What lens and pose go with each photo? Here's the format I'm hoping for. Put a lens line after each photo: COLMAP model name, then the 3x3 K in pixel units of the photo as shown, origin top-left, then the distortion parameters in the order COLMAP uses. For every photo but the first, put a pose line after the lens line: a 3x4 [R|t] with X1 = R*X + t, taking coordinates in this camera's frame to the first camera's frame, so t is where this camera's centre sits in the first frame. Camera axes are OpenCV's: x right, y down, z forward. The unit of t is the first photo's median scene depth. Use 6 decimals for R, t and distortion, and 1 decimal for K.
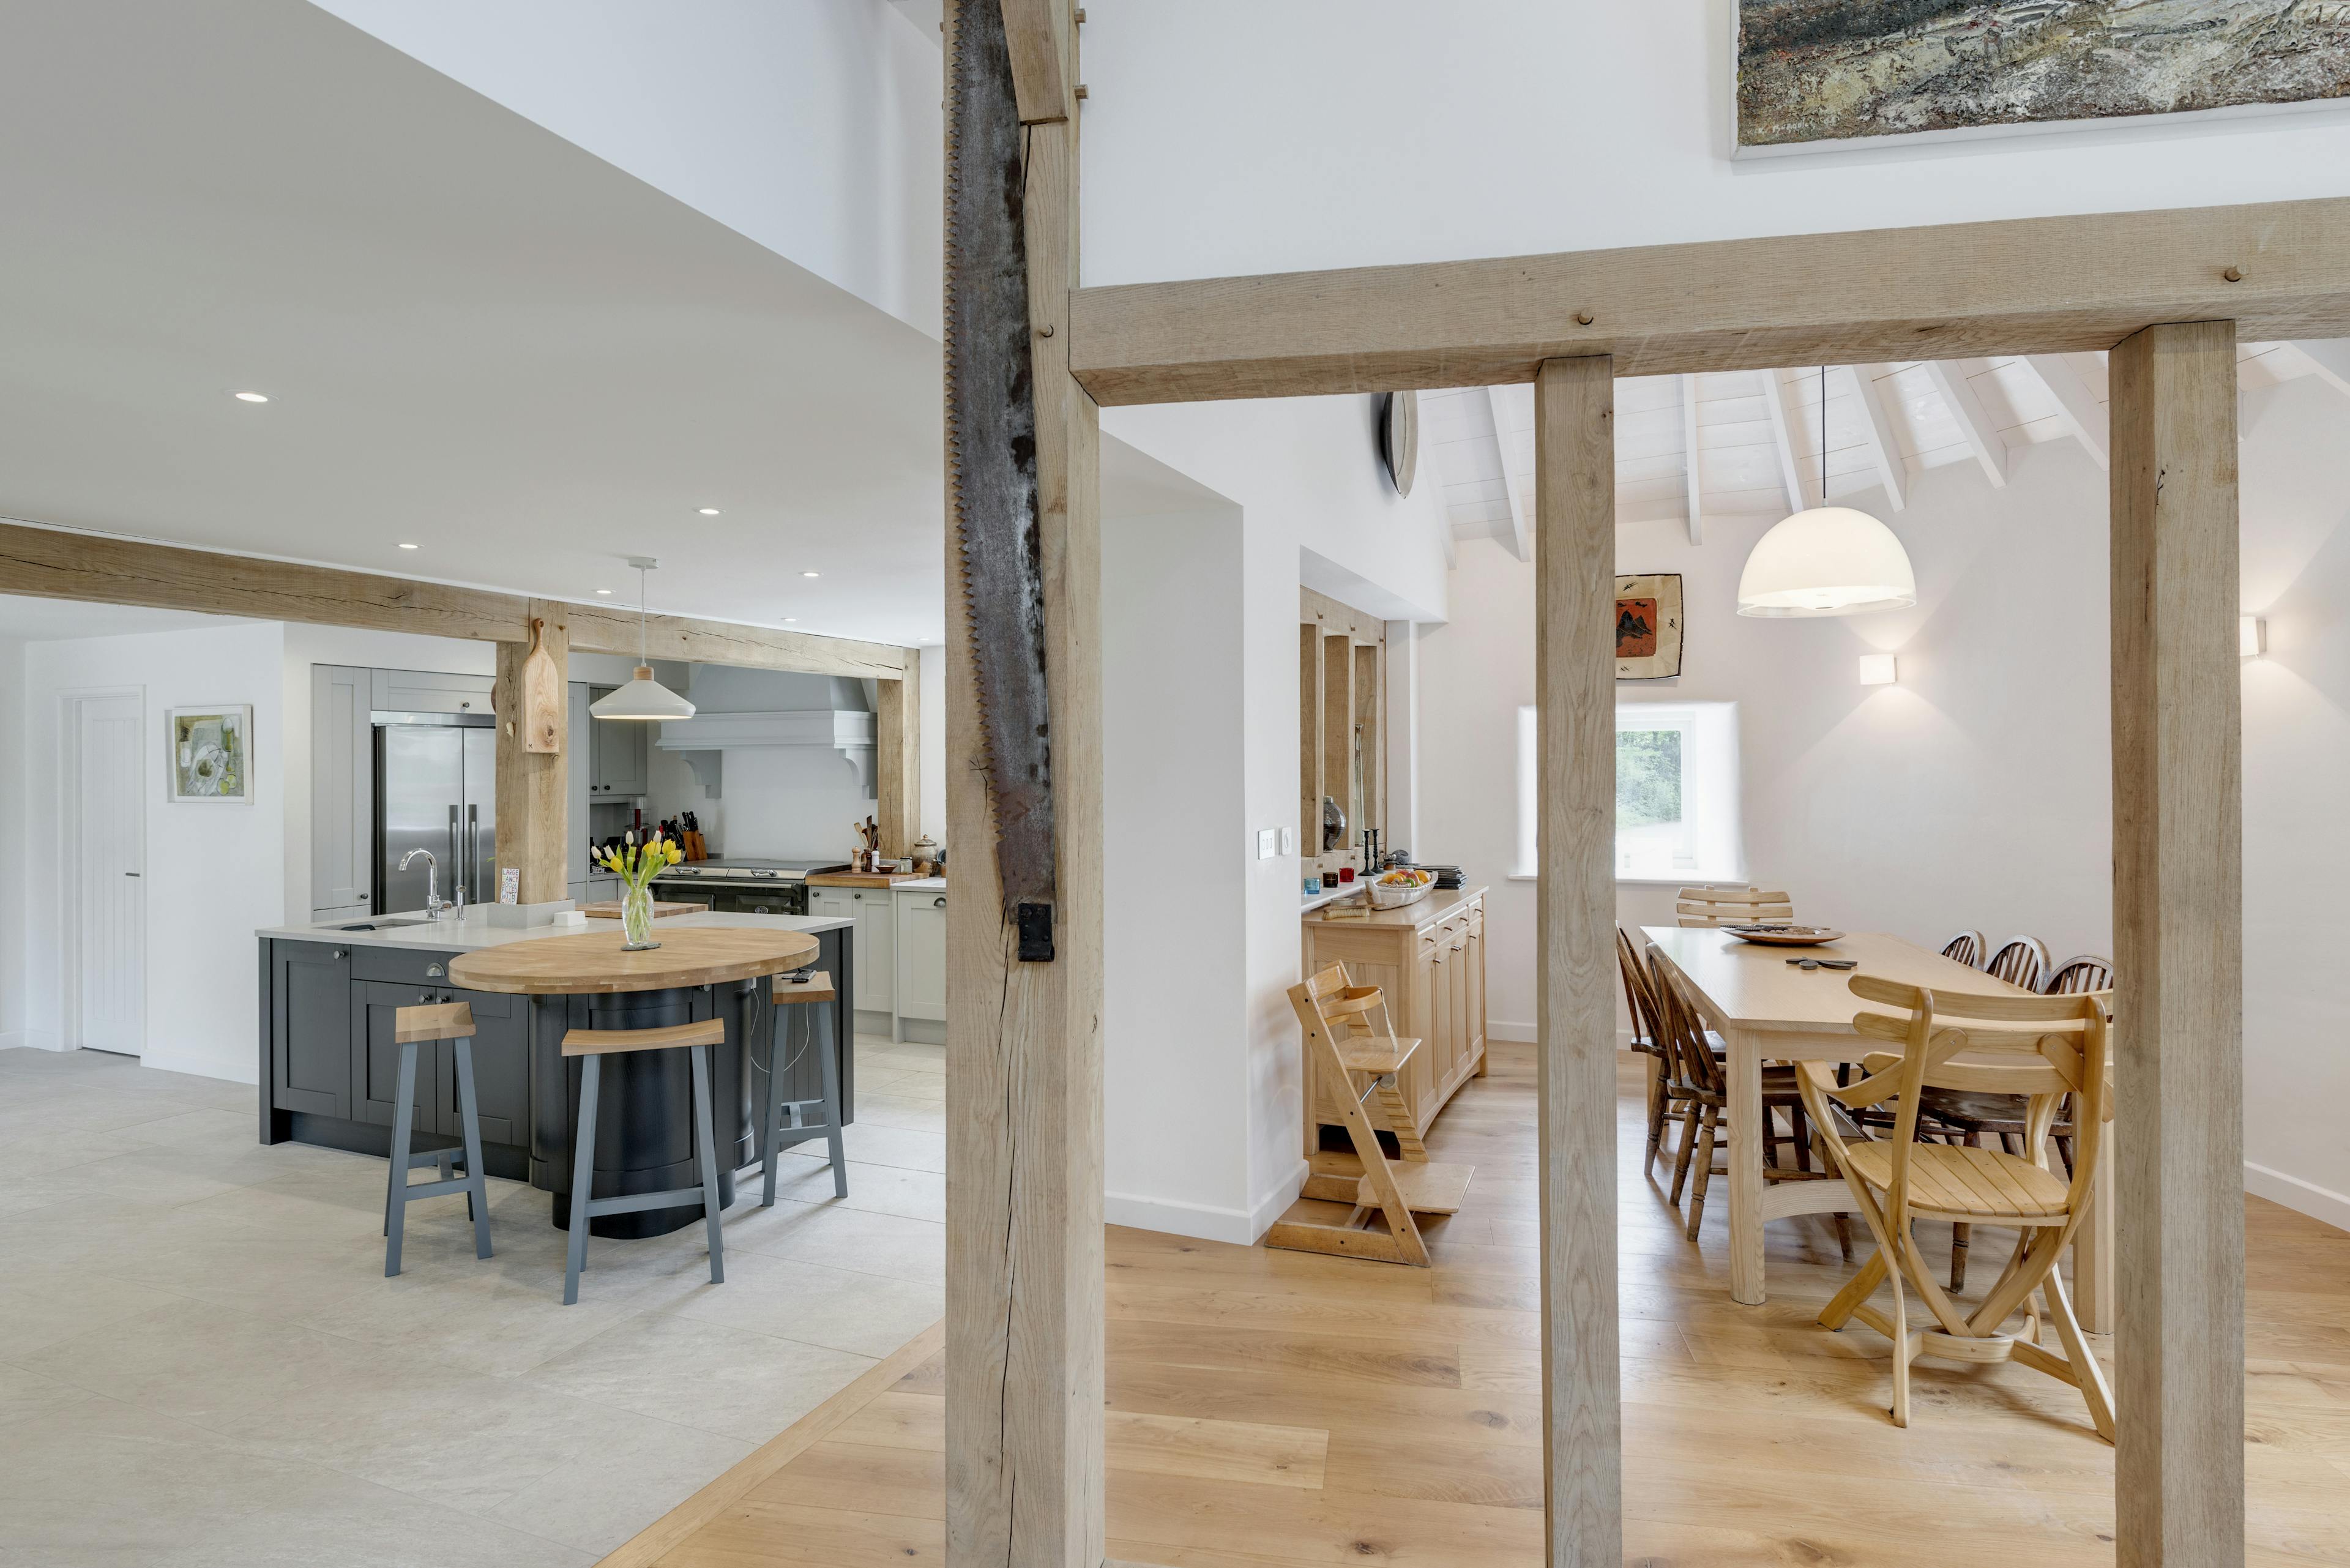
lens RADIAL K [[1240.2, 0, 1171.2], [0, 1240.2, 763.9], [0, 0, 1]] dist [0.000685, -0.000579]
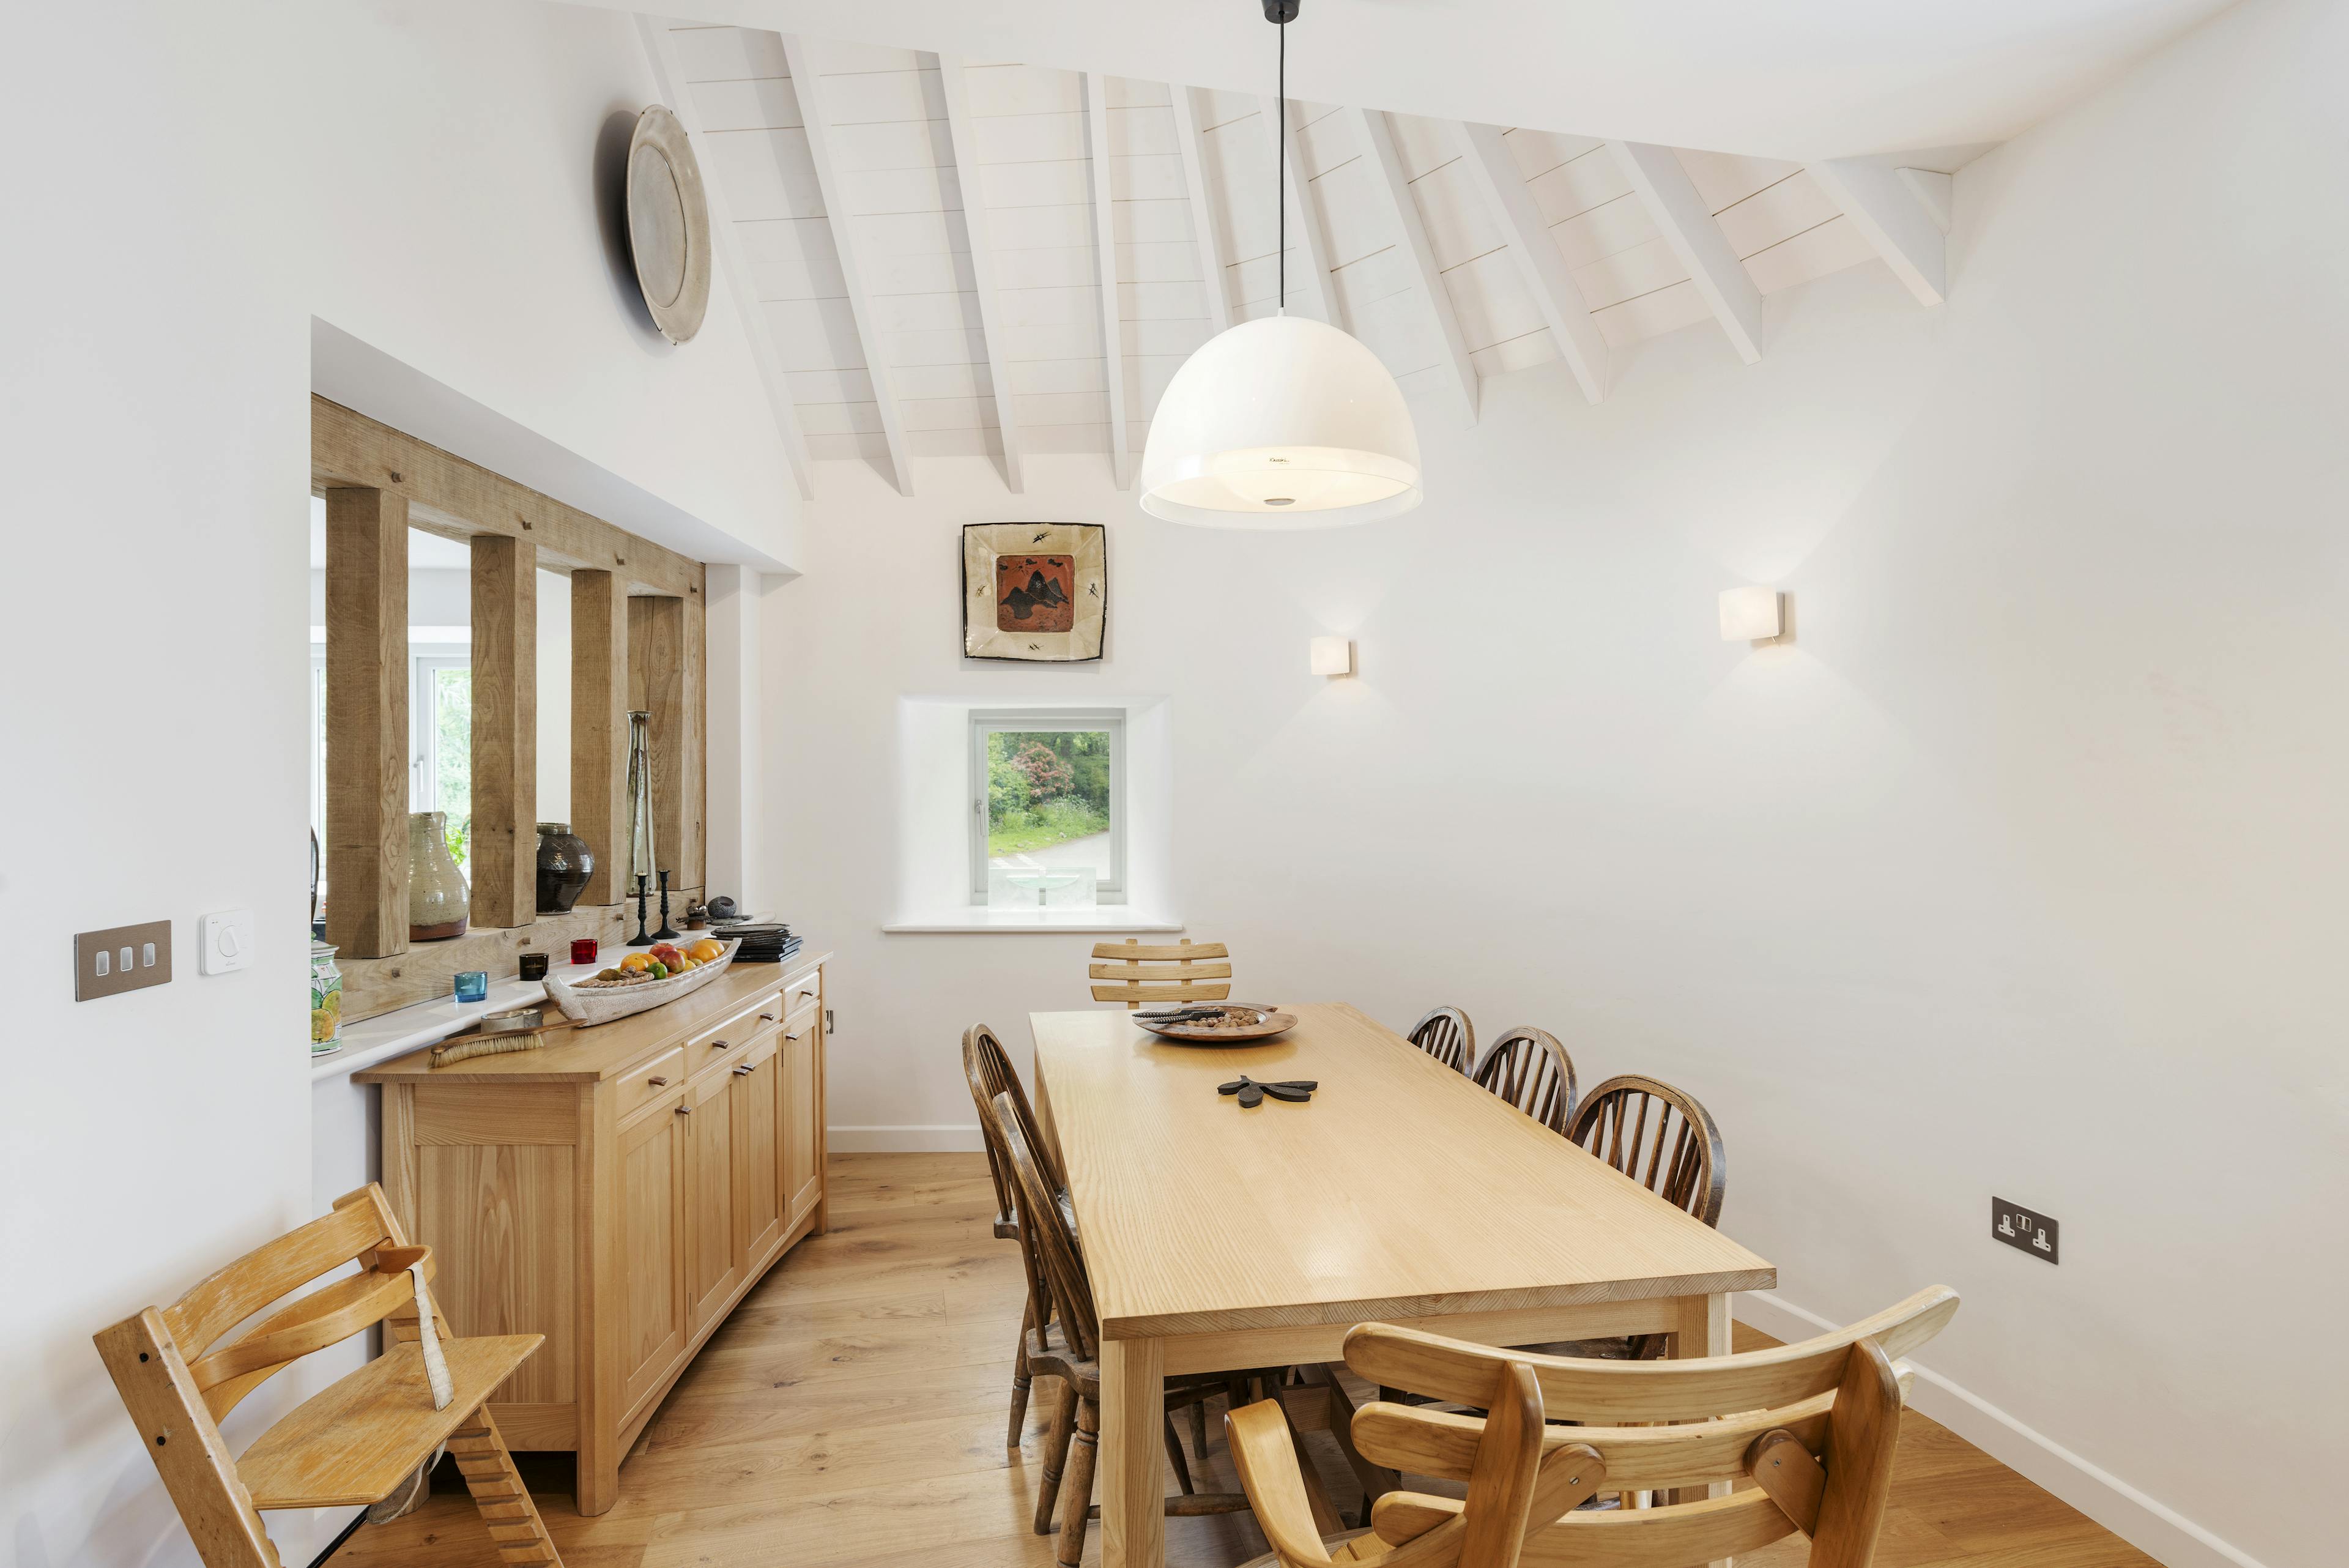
lens RADIAL K [[1239.7, 0, 1170.7], [0, 1239.7, 763.9], [0, 0, 1]] dist [0.000685, -0.000579]
pose [[0.916841, 0.007218, 0.399187, 0.172356], [-0.004814, 0.999964, -0.007024, -0.001051], [-0.399224, 0.004518, 0.916842, 0.337408]]
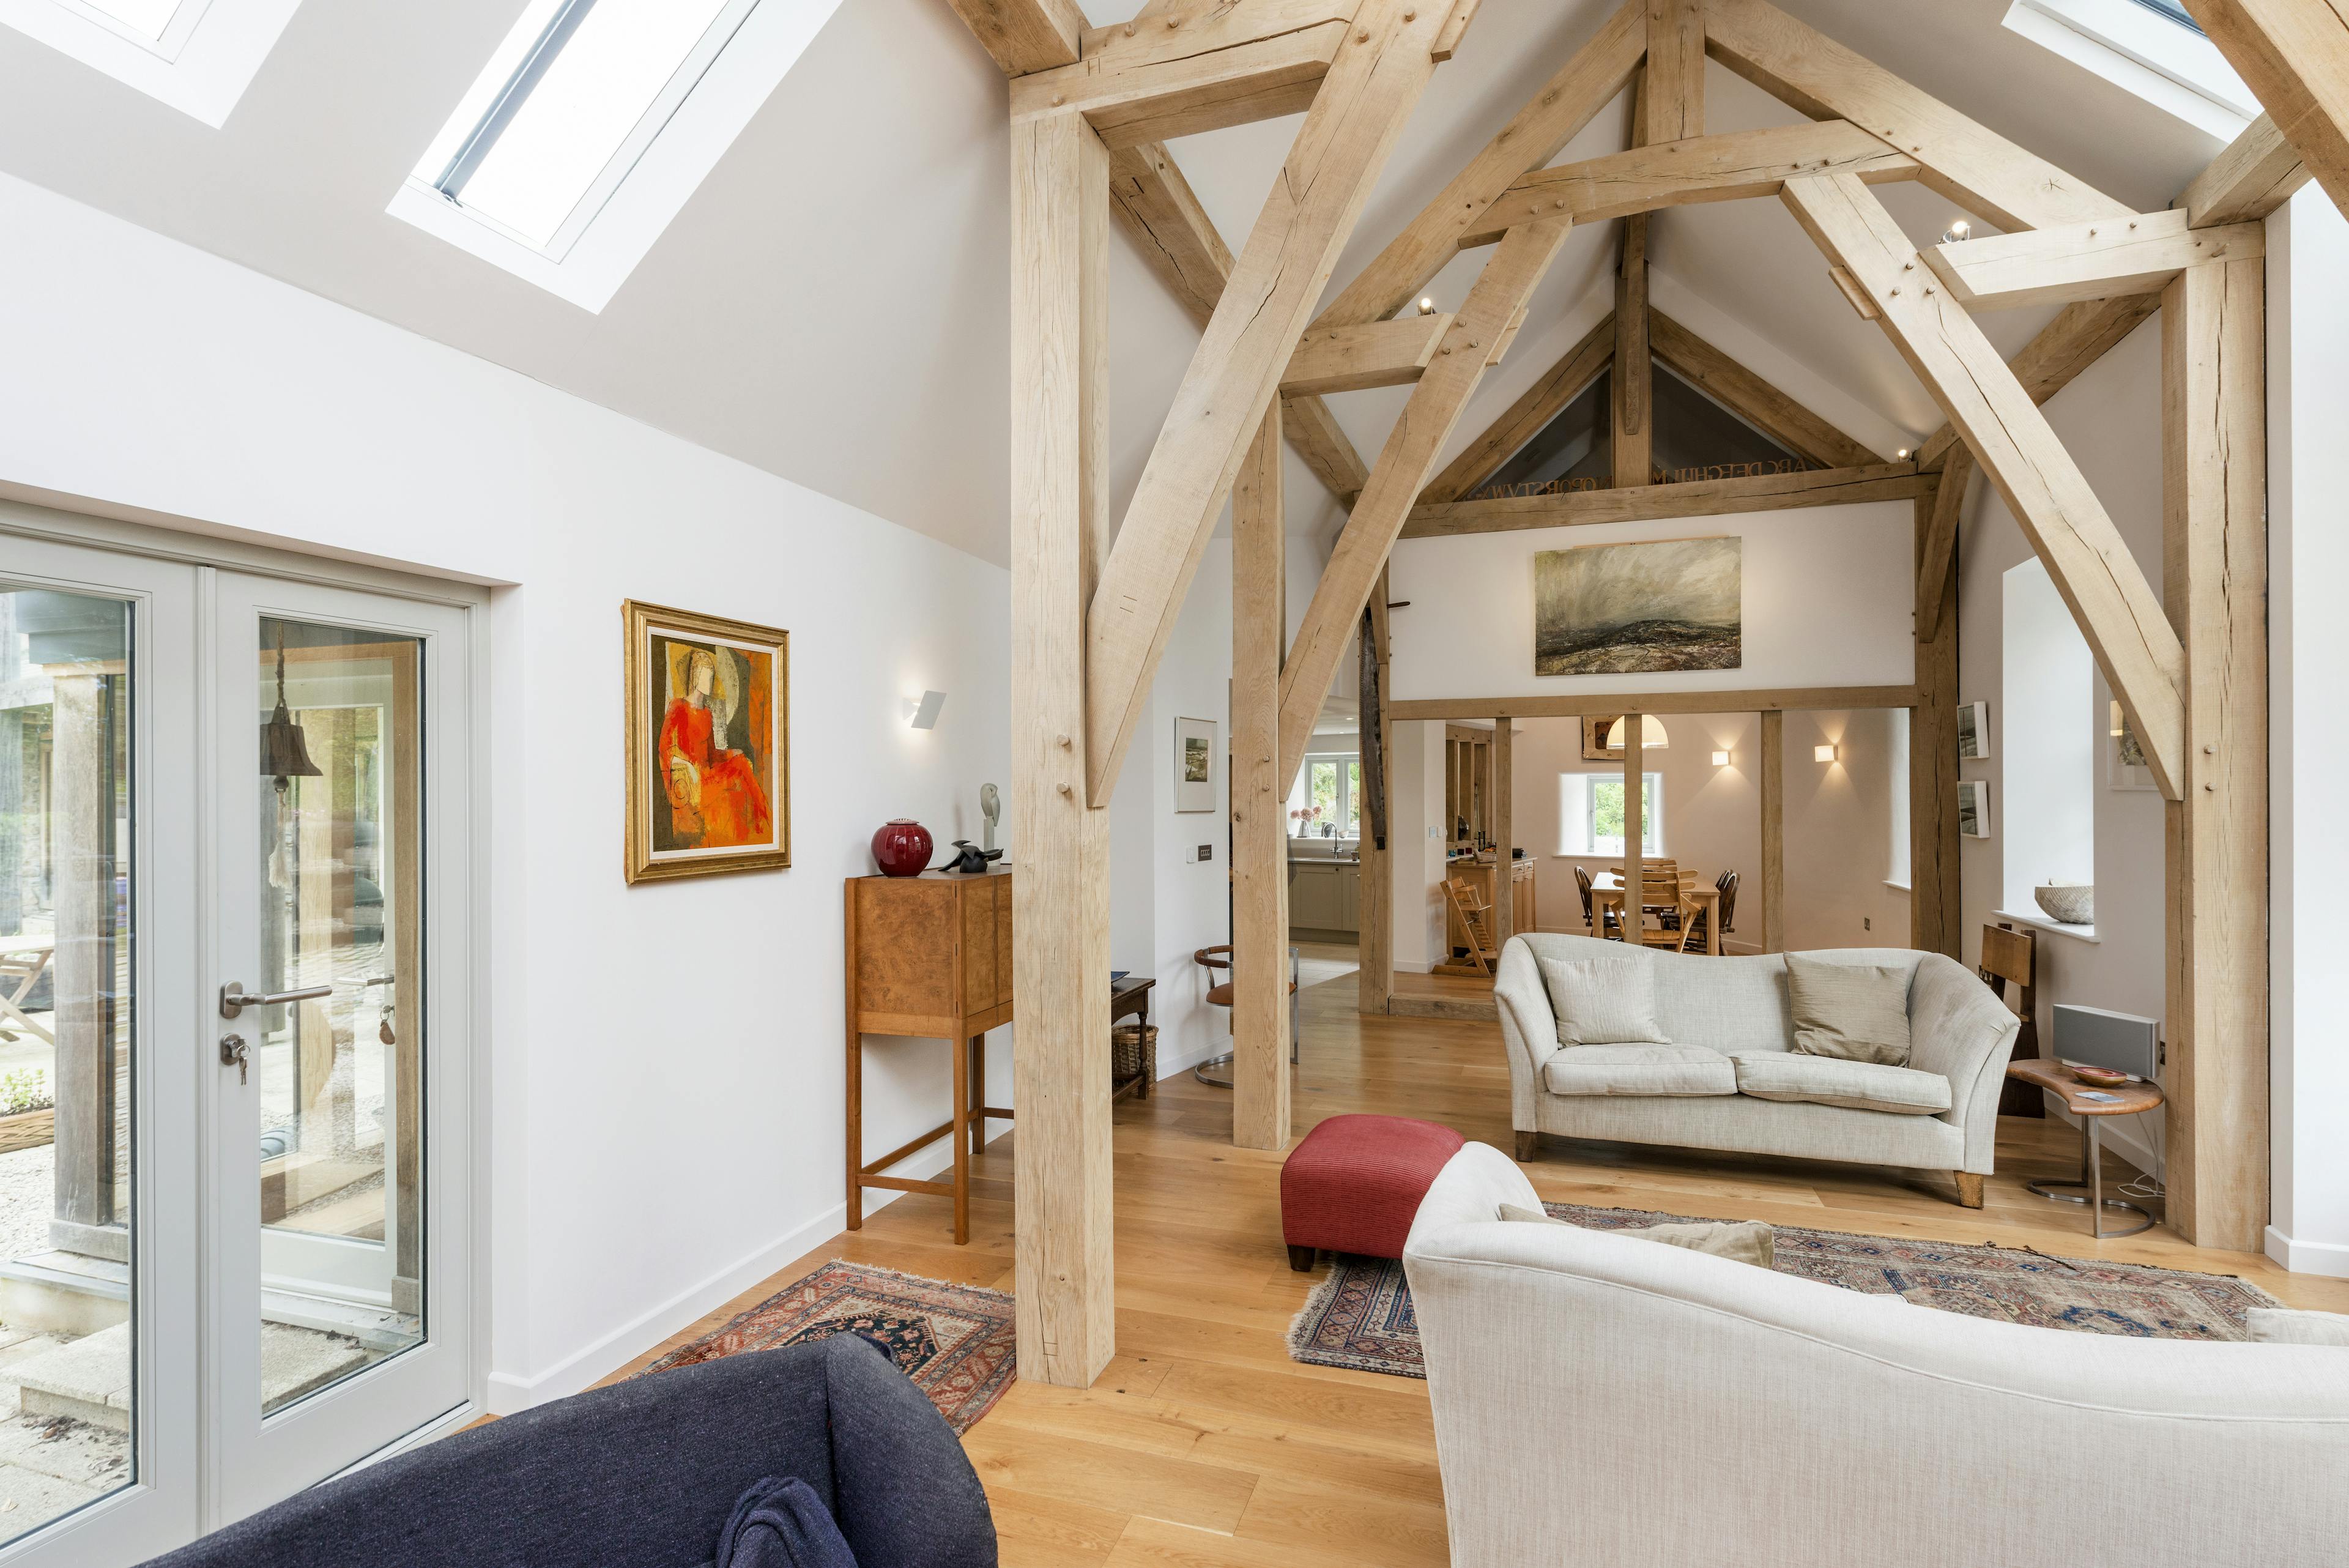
lens RADIAL K [[1109.9, 0, 1174.5], [0, 1109.9, 784.0], [0, 0, 1]] dist [-0.000010, -0.000140]
pose [[0.988812, 0.001228, -0.149160, -0.090006], [-0.001871, 0.999990, -0.004171, -0.022389], [0.149154, 0.004403, 0.988804, -1.125909]]
